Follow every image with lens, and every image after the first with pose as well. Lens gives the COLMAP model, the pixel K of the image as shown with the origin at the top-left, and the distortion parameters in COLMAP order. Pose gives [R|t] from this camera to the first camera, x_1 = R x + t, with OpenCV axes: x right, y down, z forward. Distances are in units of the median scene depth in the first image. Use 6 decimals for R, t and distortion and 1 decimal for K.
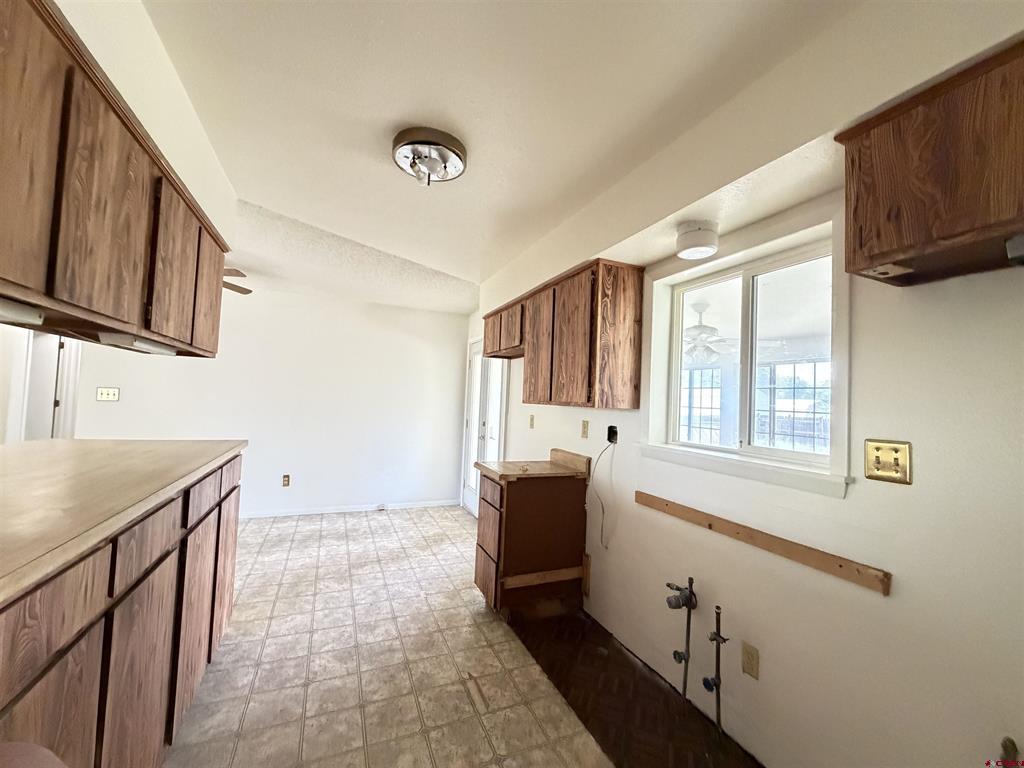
lens RADIAL K [[408.5, 0, 509.8], [0, 408.5, 383.9], [0, 0, 1]] dist [0.000372, 0.000250]
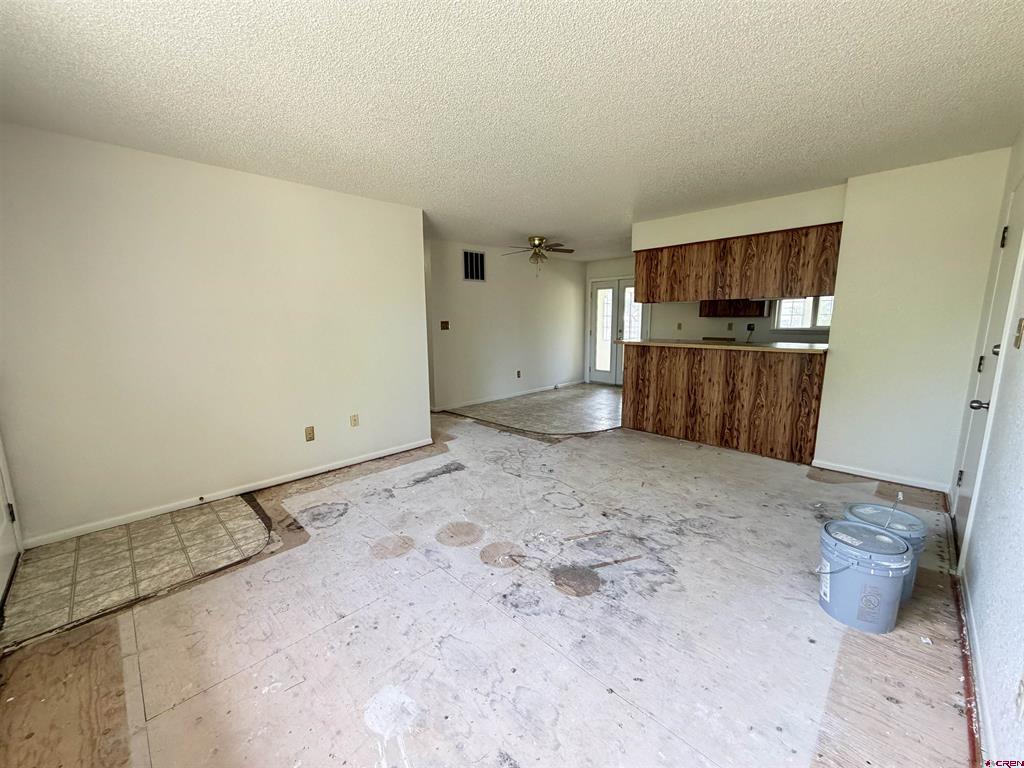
lens RADIAL K [[408.5, 0, 507.3], [0, 408.5, 378.1], [0, 0, 1]] dist [0.000372, 0.000250]
pose [[0.929749, -0.103275, 0.353413, -1.981638], [0.034195, 0.979928, 0.196398, -0.111409], [-0.366602, -0.170516, 0.914619, -0.777185]]
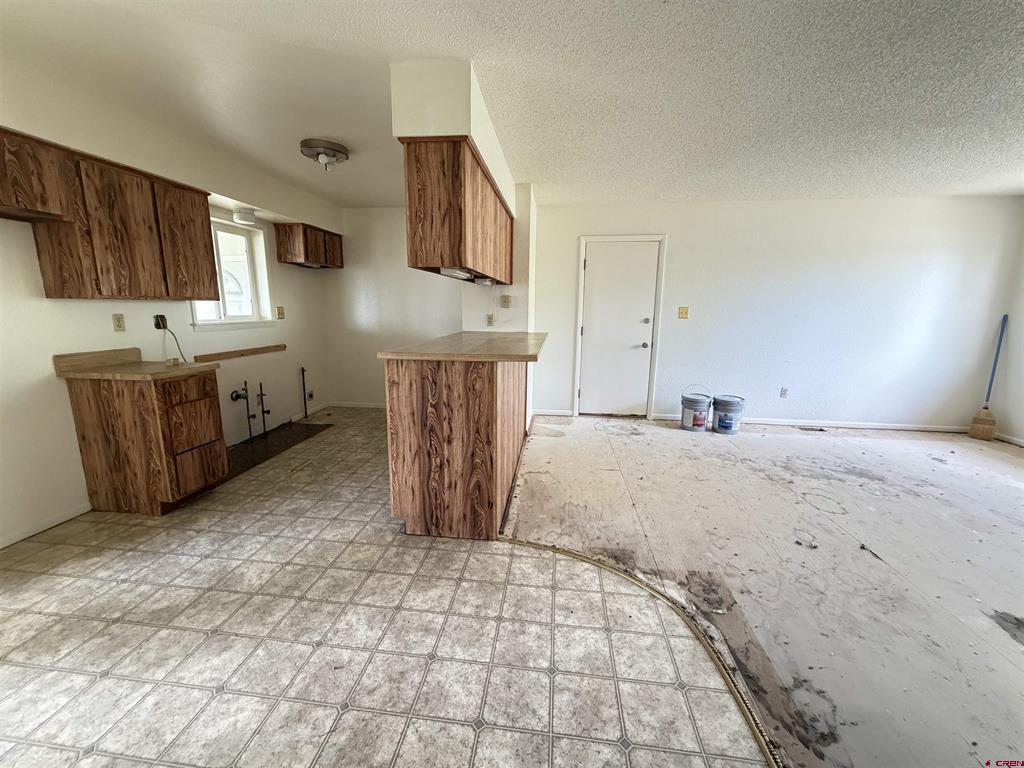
lens RADIAL K [[408.5, 0, 509.3], [0, 408.5, 382.4], [0, 0, 1]] dist [0.000372, 0.000250]
pose [[-0.863365, -0.143418, 0.483768, -1.219669], [-0.066686, 0.982777, 0.172343, 0.018984], [-0.500154, 0.116534, -0.858060, 1.480197]]
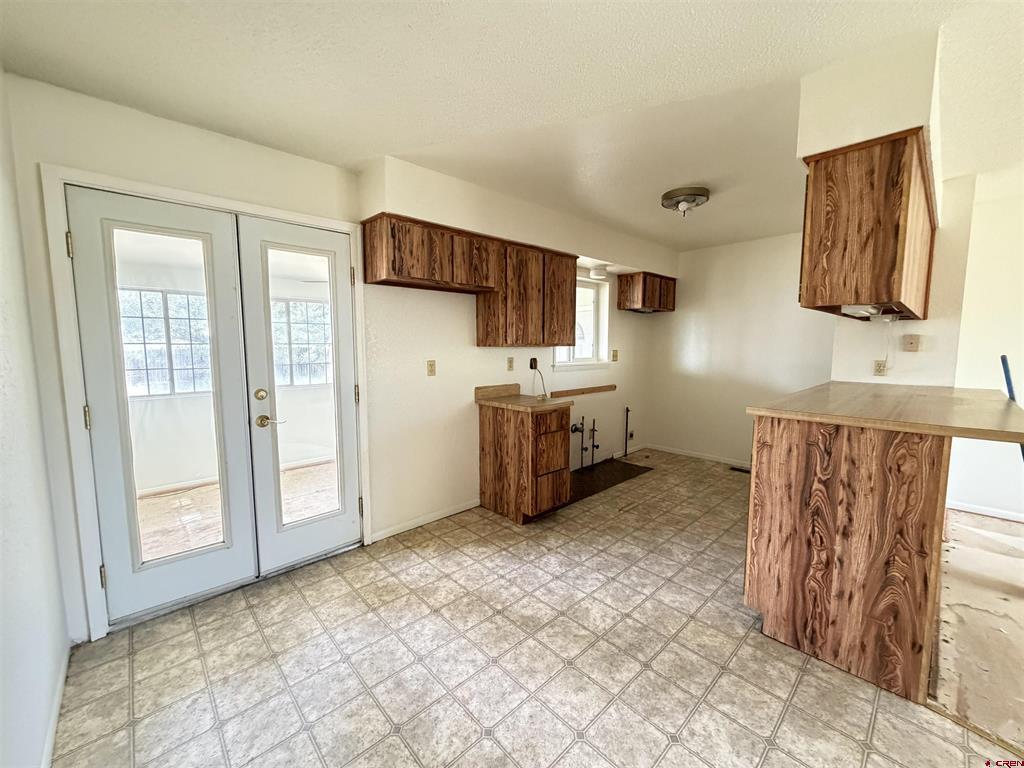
lens RADIAL K [[408.5, 0, 509.5], [0, 408.5, 382.2], [0, 0, 1]] dist [0.000372, 0.000250]
pose [[-0.339023, -0.130847, 0.931634, -1.096938], [-0.050521, 0.991384, 0.120855, 0.011790], [-0.939420, -0.006094, -0.342713, 1.532483]]
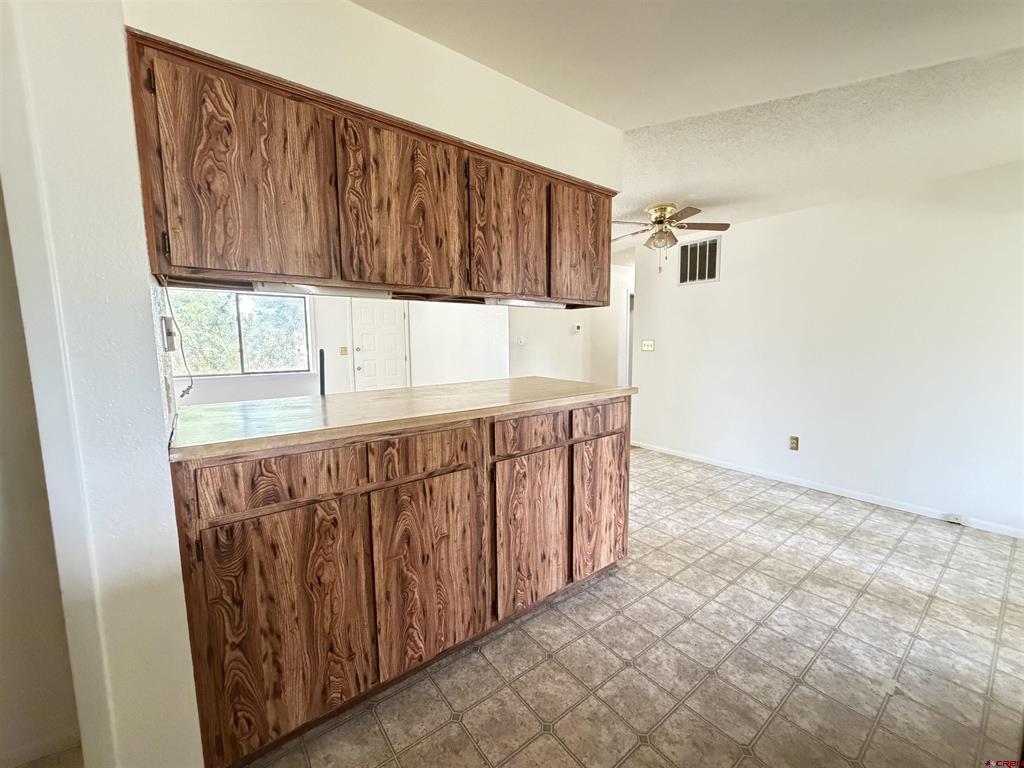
lens RADIAL K [[408.5, 0, 509.1], [0, 408.5, 383.7], [0, 0, 1]] dist [0.000372, 0.000250]
pose [[0.240797, 0.060608, -0.968681, 0.192027], [0.056535, 0.995478, 0.076338, 0.033203], [0.968928, -0.073146, 0.236281, 0.424259]]
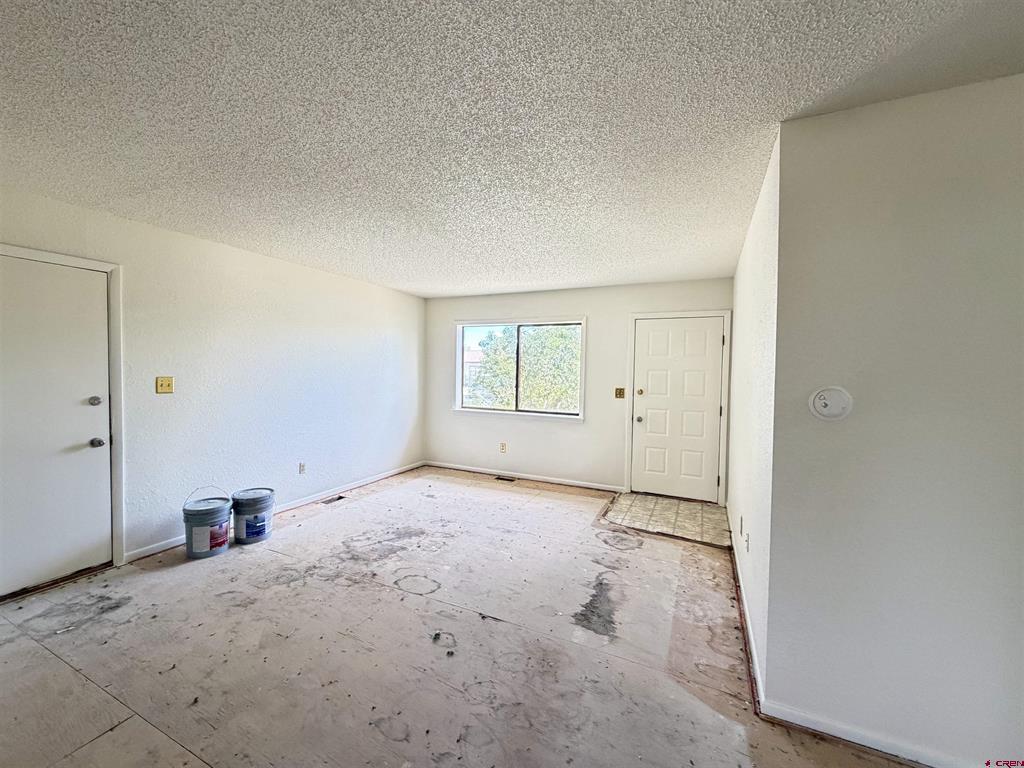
lens RADIAL K [[408.5, 0, 508.9], [0, 408.5, 383.2], [0, 0, 1]] dist [0.000372, 0.000250]
pose [[-0.750859, -0.033437, -0.659615, -0.938459], [-0.021984, 0.999430, -0.025638, -0.019946], [0.660096, -0.004750, -0.751166, 1.097033]]
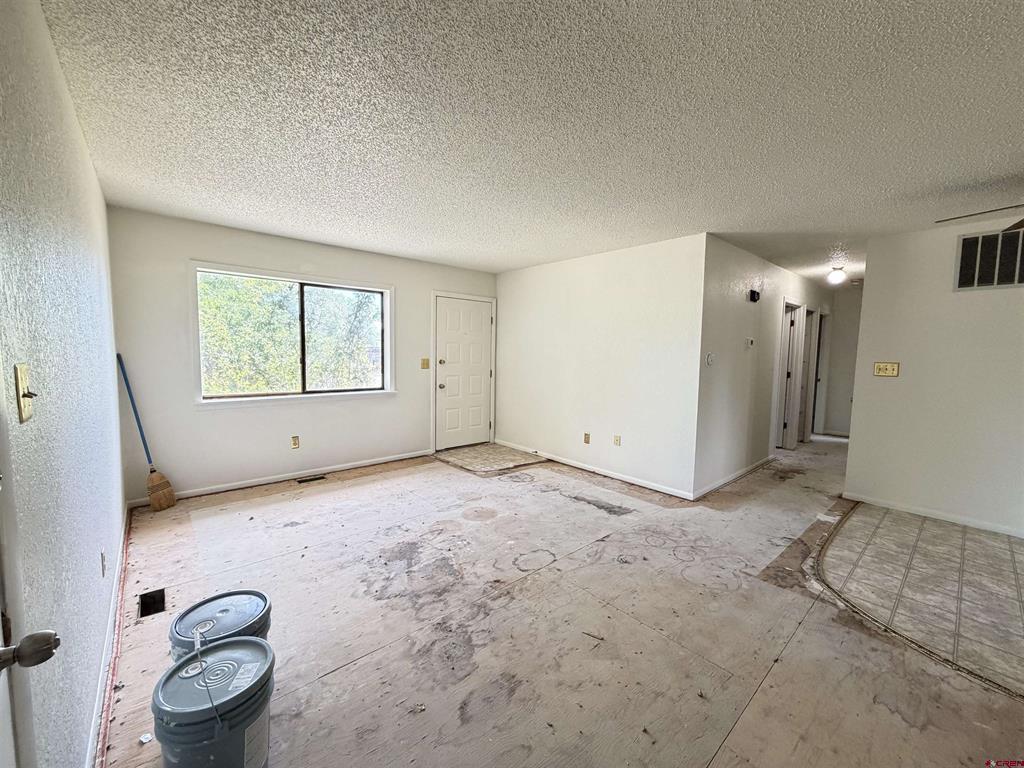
lens RADIAL K [[408.5, 0, 509.9], [0, 408.5, 379.9], [0, 0, 1]] dist [0.000372, 0.000250]
pose [[0.308650, 0.035365, -0.950518, -0.522738], [0.033062, 0.998306, 0.047879, -0.037004], [0.950601, -0.046204, 0.306958, -0.182000]]
